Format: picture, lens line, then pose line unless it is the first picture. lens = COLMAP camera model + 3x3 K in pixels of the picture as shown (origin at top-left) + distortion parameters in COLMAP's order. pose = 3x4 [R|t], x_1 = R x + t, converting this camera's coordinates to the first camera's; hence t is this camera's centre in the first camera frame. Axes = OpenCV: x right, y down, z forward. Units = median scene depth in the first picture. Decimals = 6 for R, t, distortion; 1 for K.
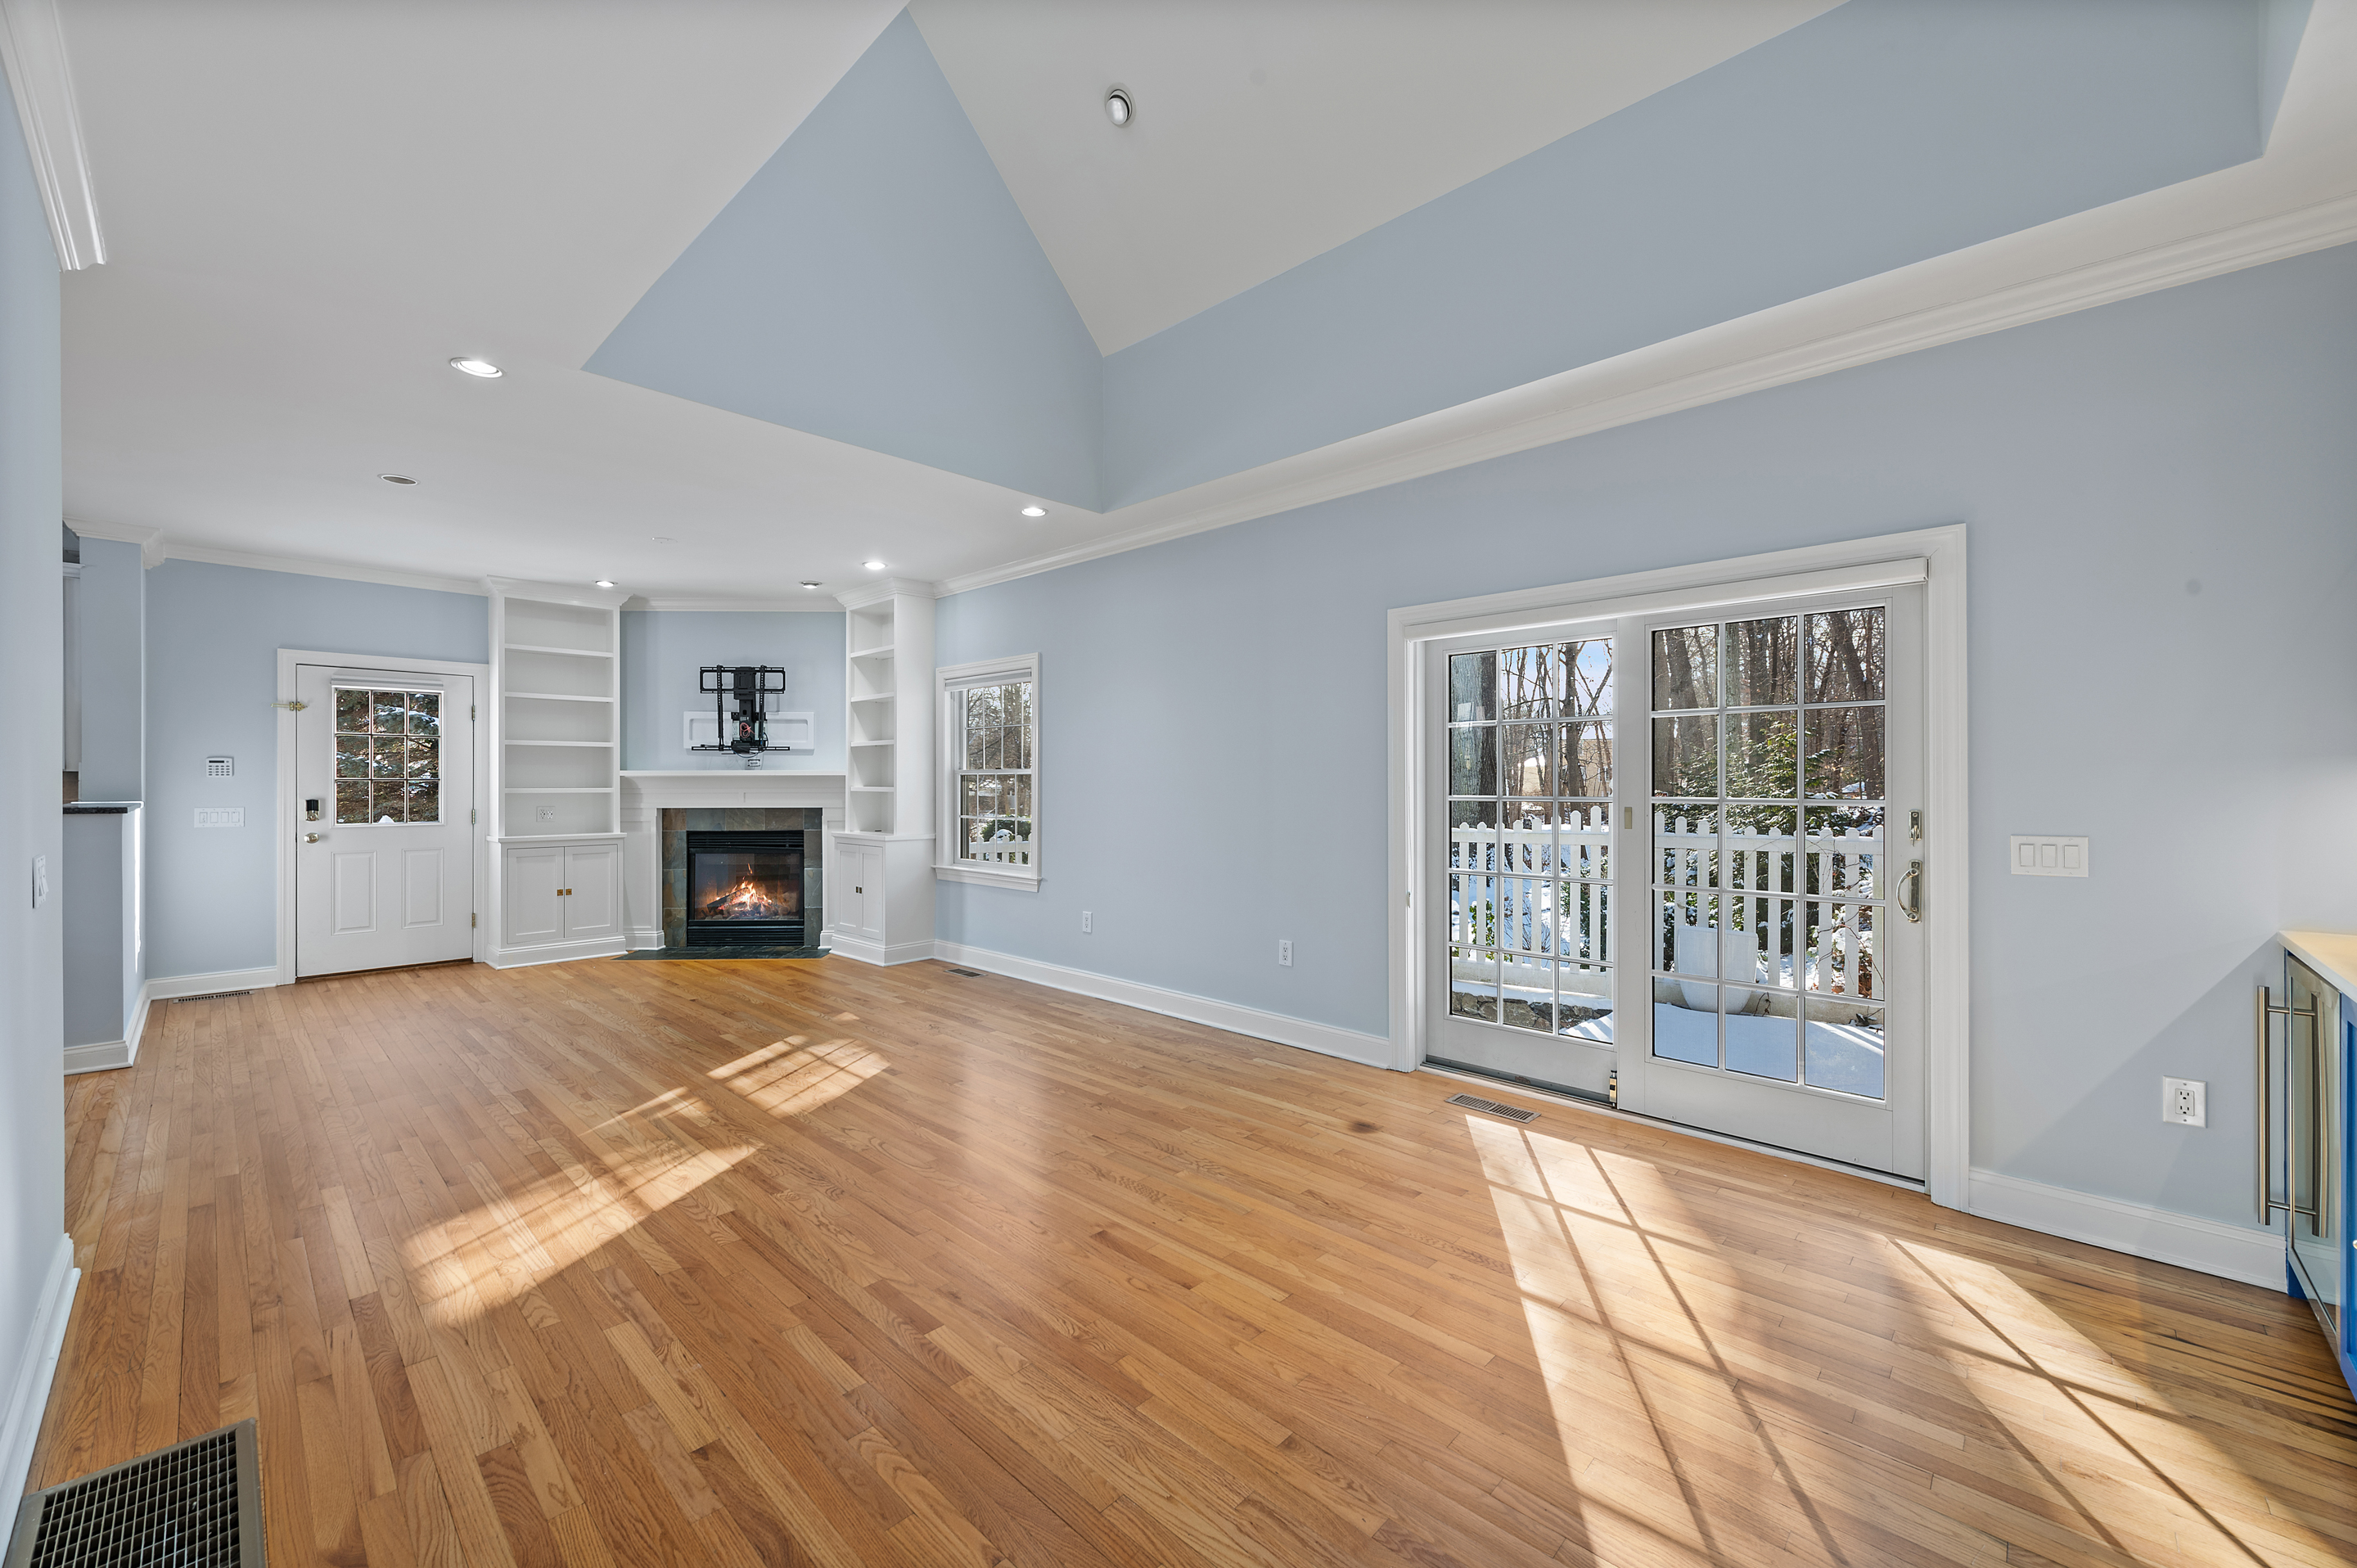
lens RADIAL K [[921.3, 0, 1168.9], [0, 921.3, 780.1], [0, 0, 1]] dist [0.017729, -0.006484]
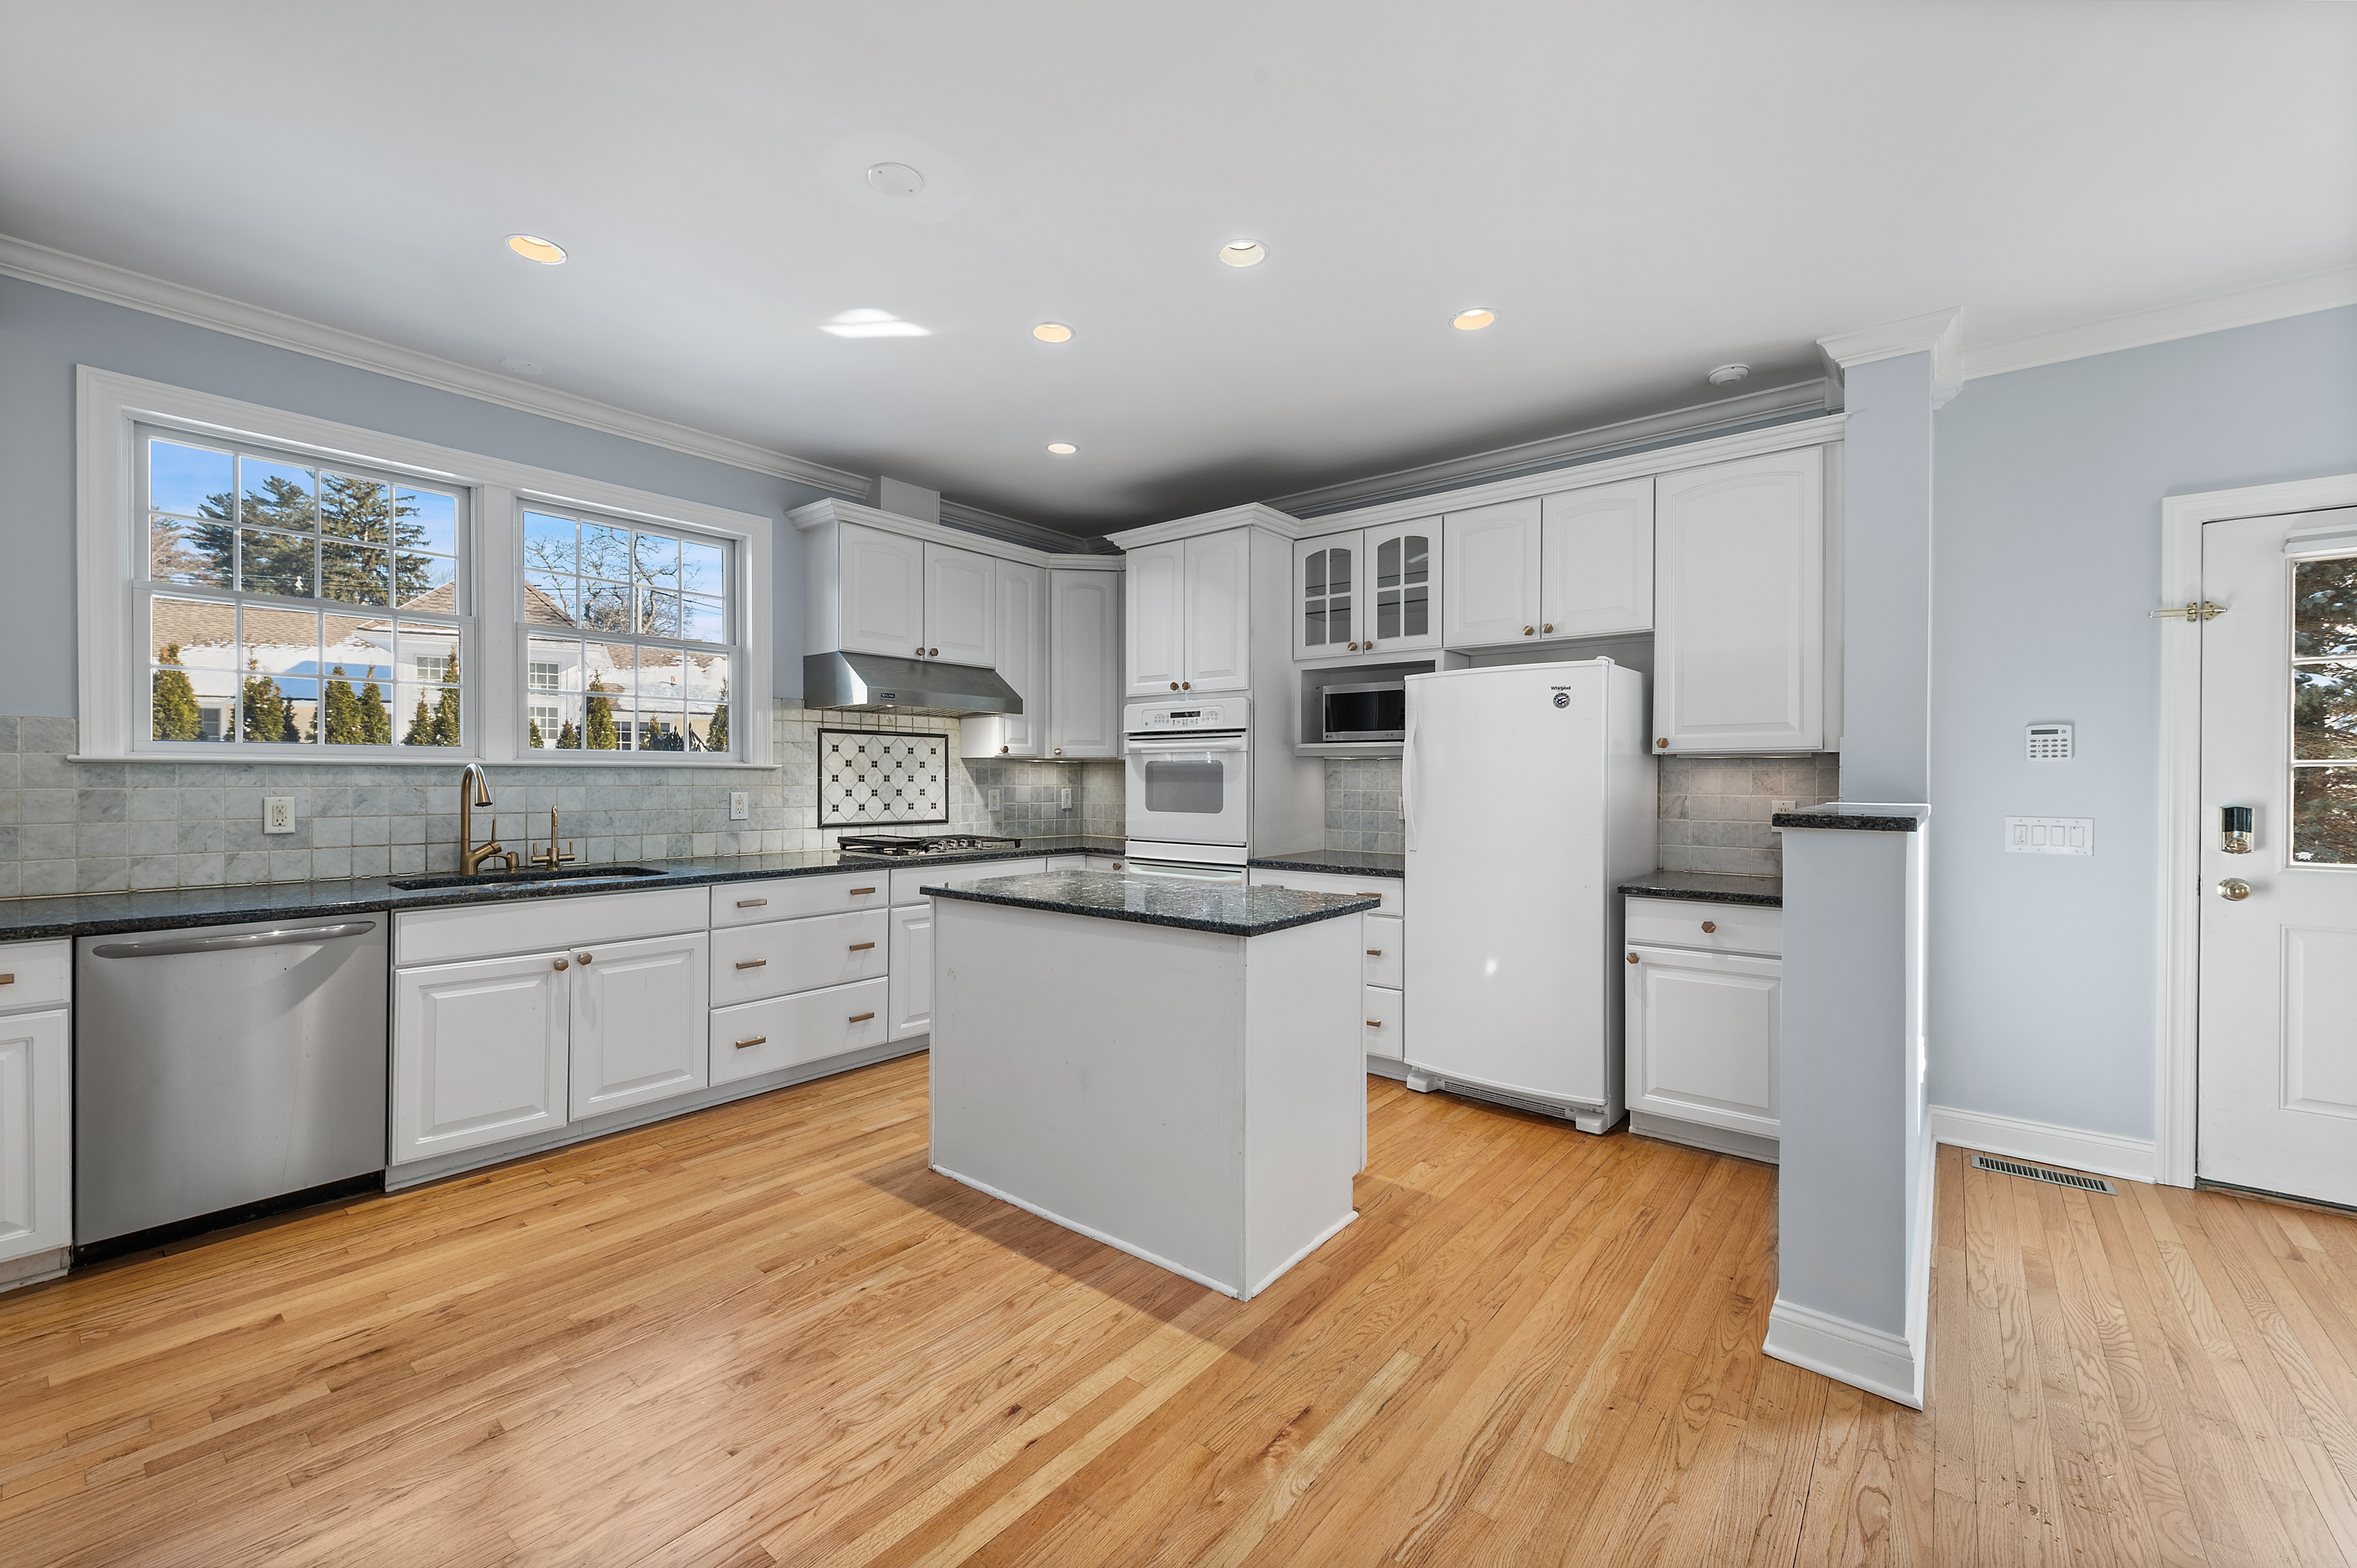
lens RADIAL K [[943.9, 0, 1169.6], [0, 943.9, 783.6], [0, 0, 1]] dist [0.003037, -0.000818]
pose [[0.081399, 0.005513, -0.996666, -0.447368], [-0.002105, 0.999983, 0.005360, 0.007063], [0.996679, 0.001661, 0.081409, 0.390316]]
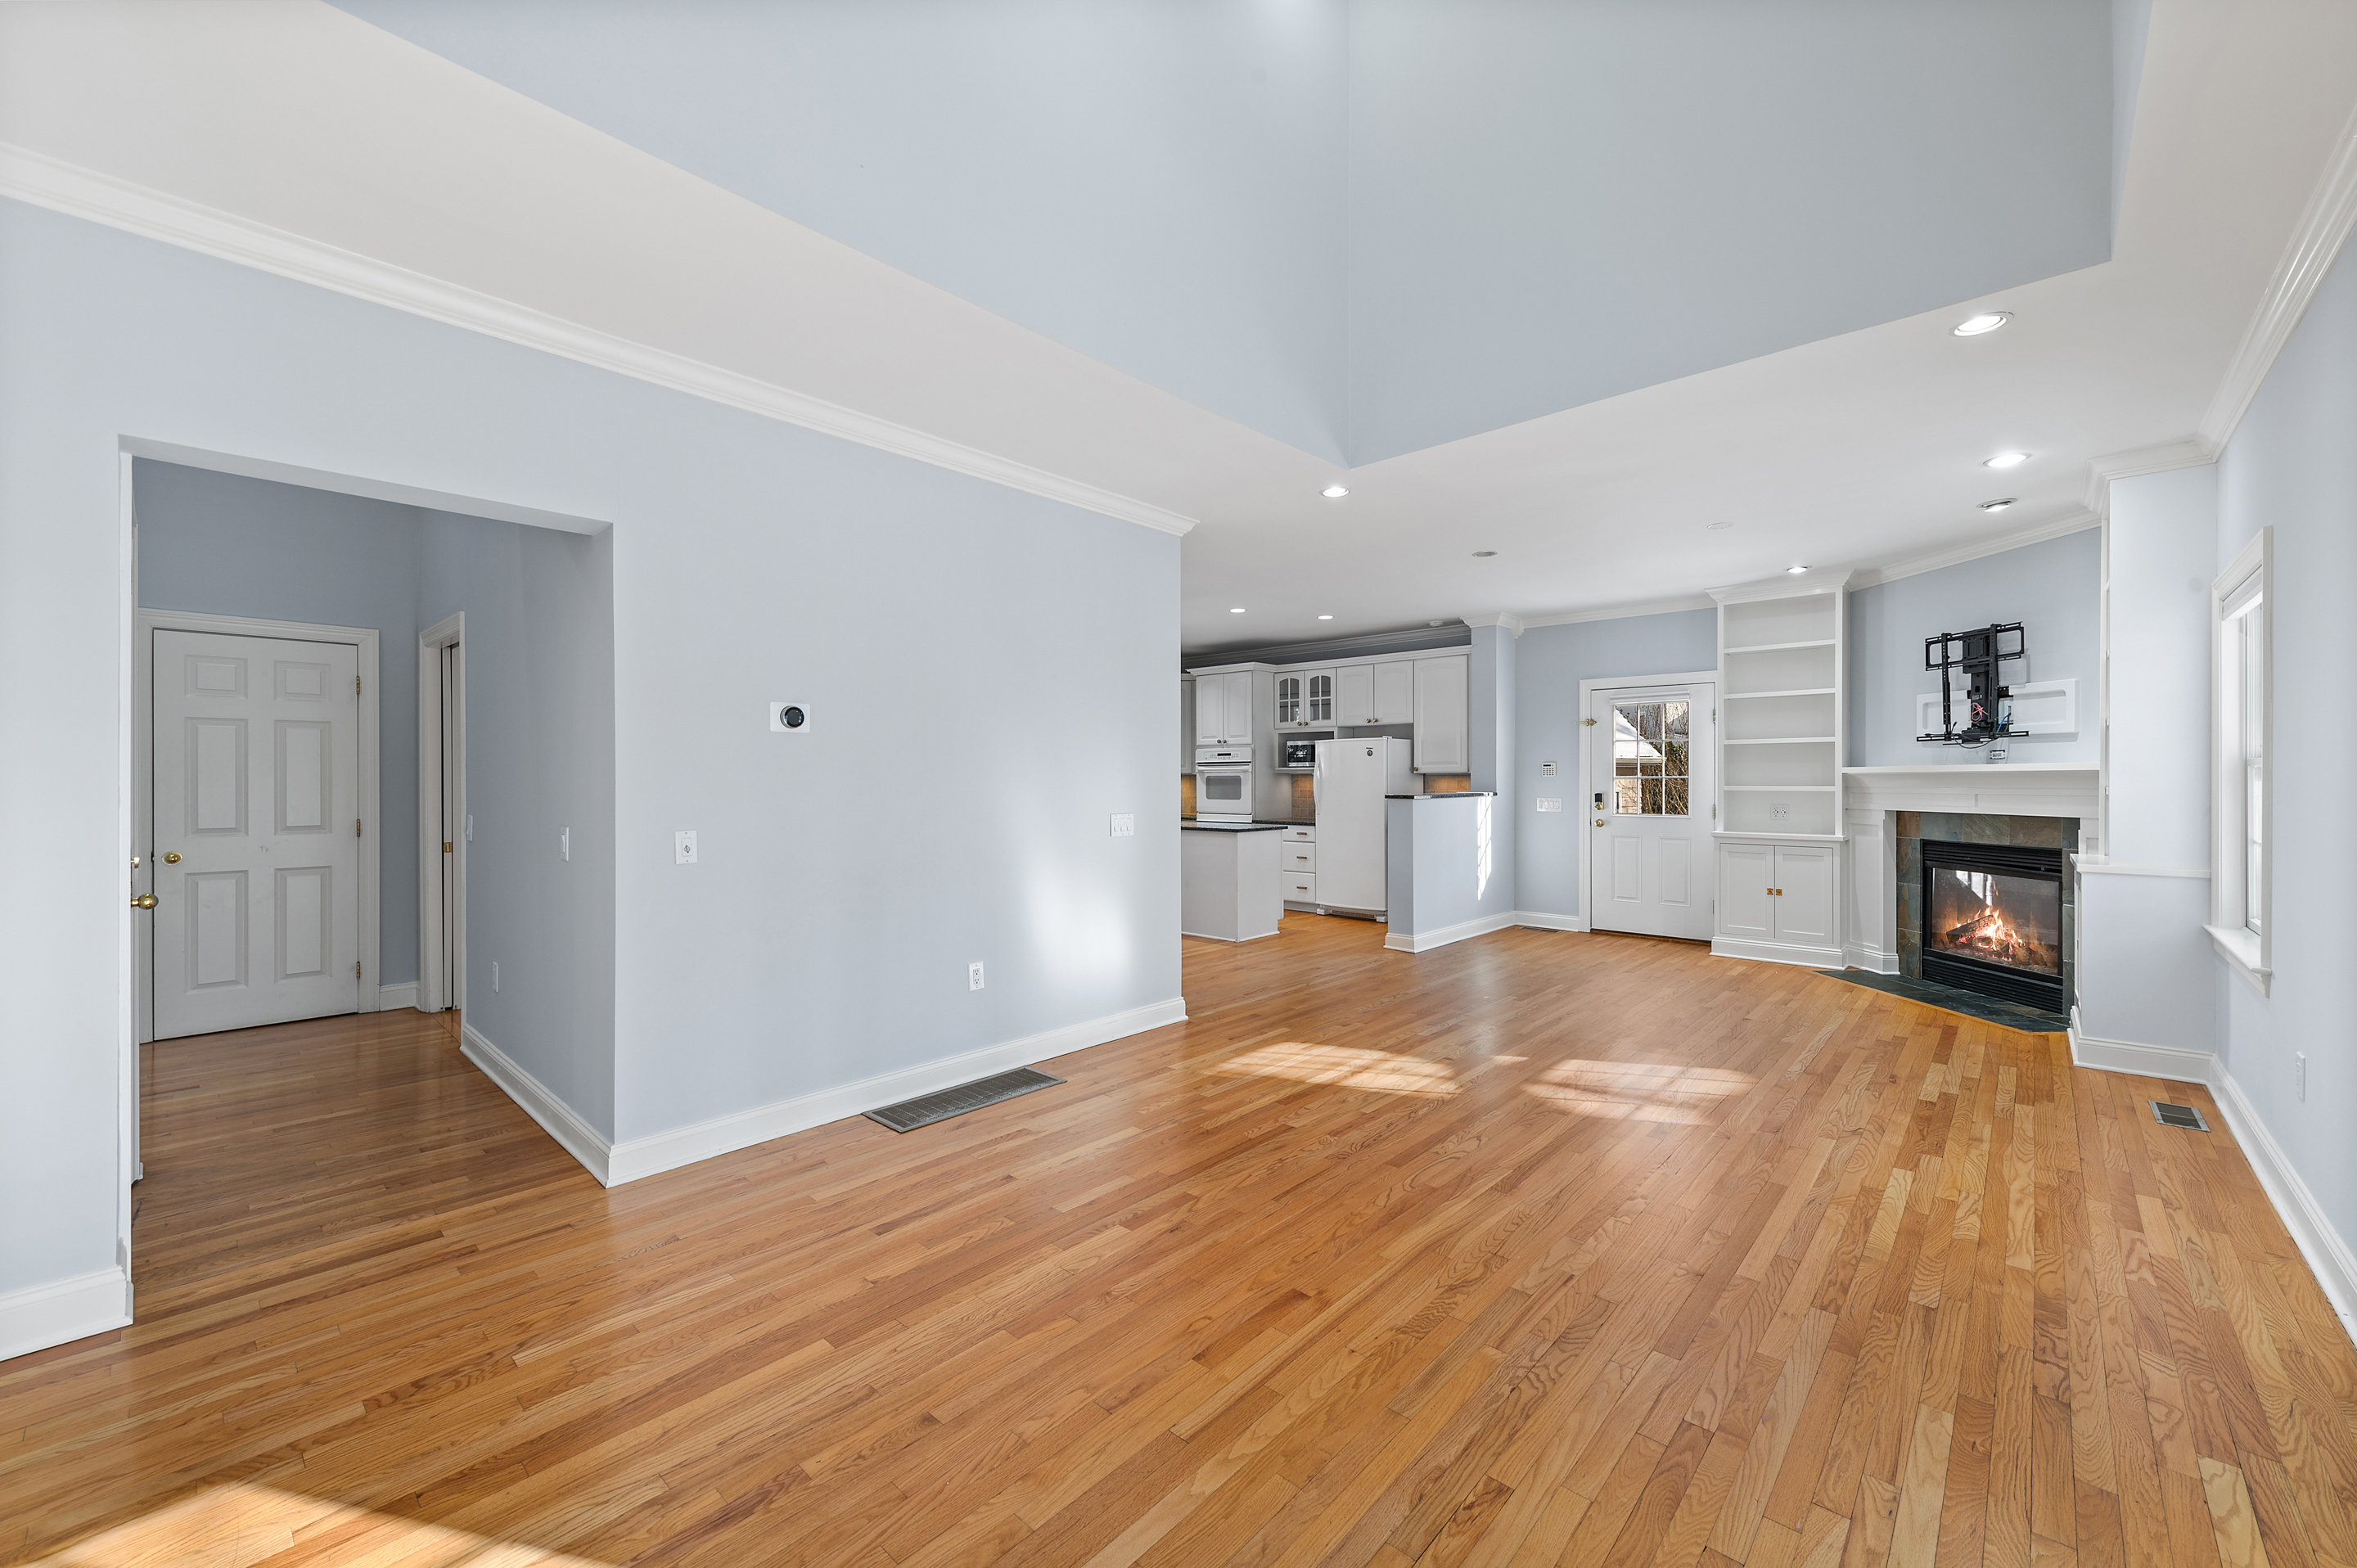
lens RADIAL K [[918.0, 0, 1169.7], [0, 918.0, 781.7], [0, 0, 1]] dist [0.017966, -0.006465]
pose [[0.019607, 0.002968, -0.999803, 0.320362], [0.003034, 0.999991, 0.003028, -0.000922], [0.999803, -0.003093, 0.019598, 0.342578]]
